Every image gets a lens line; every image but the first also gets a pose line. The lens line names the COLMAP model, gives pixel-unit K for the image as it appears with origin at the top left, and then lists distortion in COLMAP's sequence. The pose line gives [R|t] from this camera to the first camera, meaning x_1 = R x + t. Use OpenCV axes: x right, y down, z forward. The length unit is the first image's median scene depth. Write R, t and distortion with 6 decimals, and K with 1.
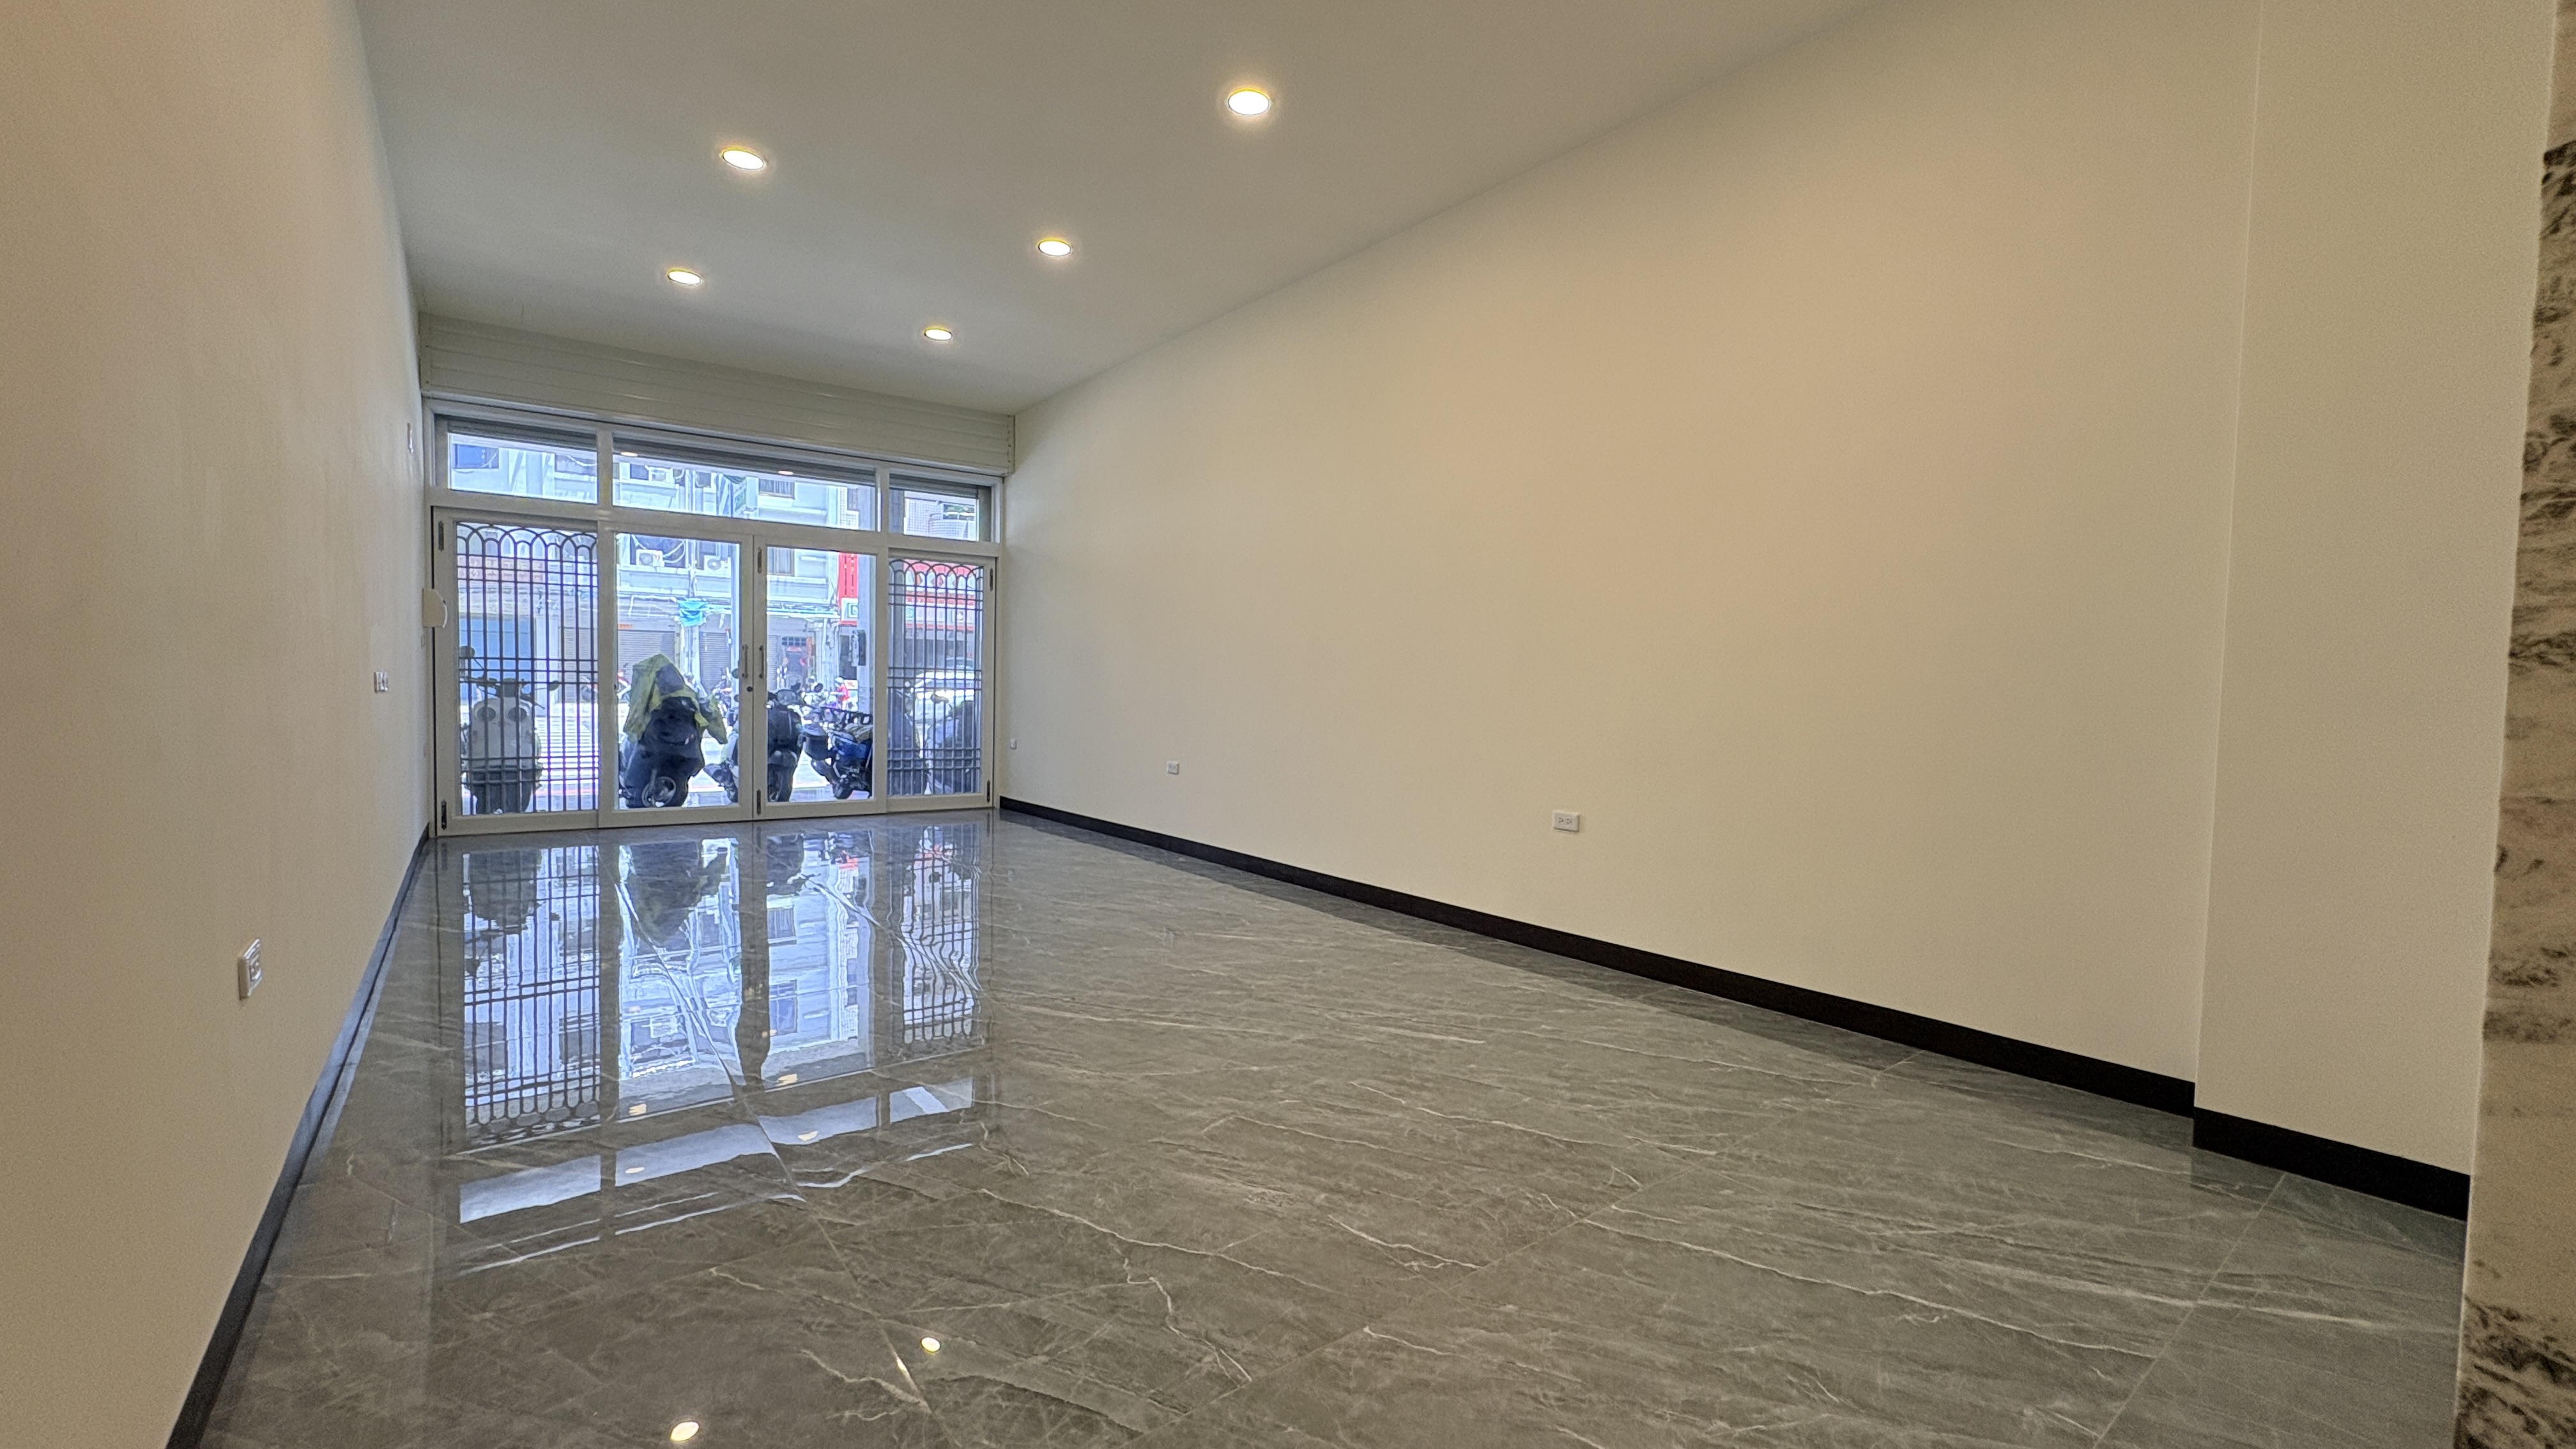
lens RADIAL K [[1029.3, 0, 1286.6], [0, 1029.3, 725.4], [0, 0, 1]] dist [0.000755, 0.000394]
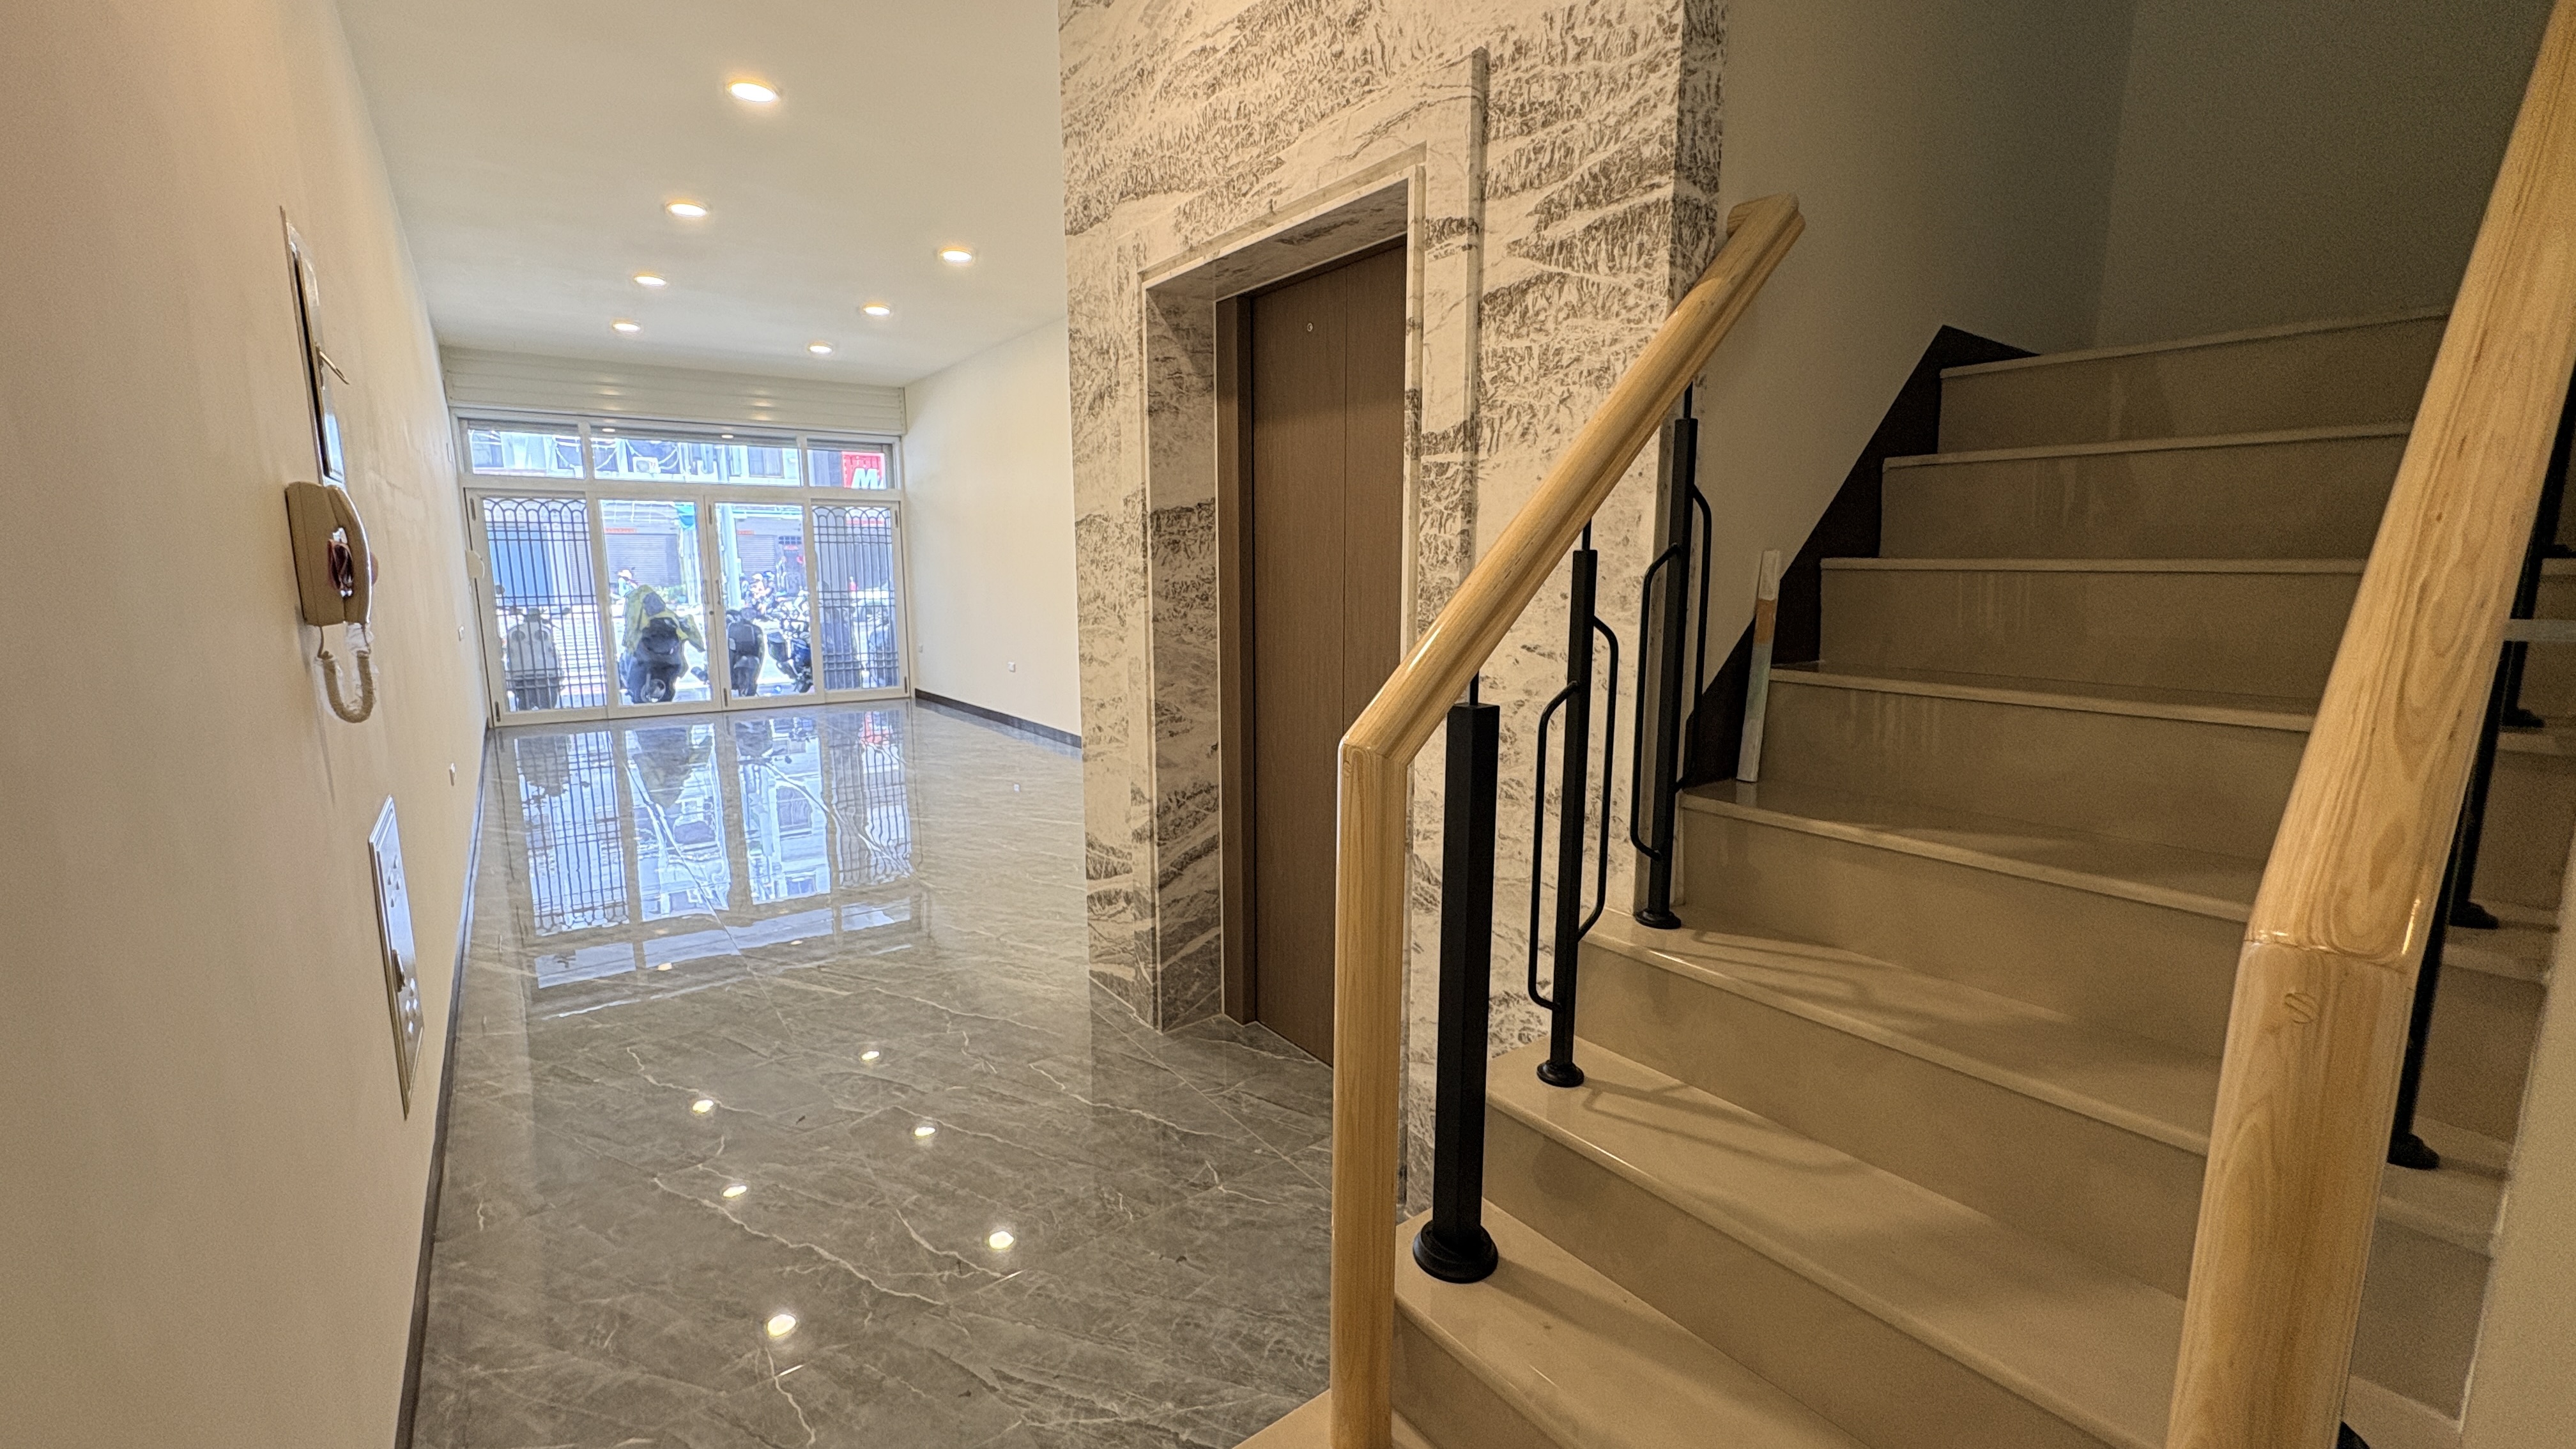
lens RADIAL K [[1029.3, 0, 1288.3], [0, 1029.3, 728.7], [0, 0, 1]] dist [0.000755, 0.000394]
pose [[0.999647, -0.019912, -0.017596, 0.228427], [0.021893, 0.992452, 0.120660, -0.028435], [0.015061, -0.121003, 0.992538, -0.306536]]
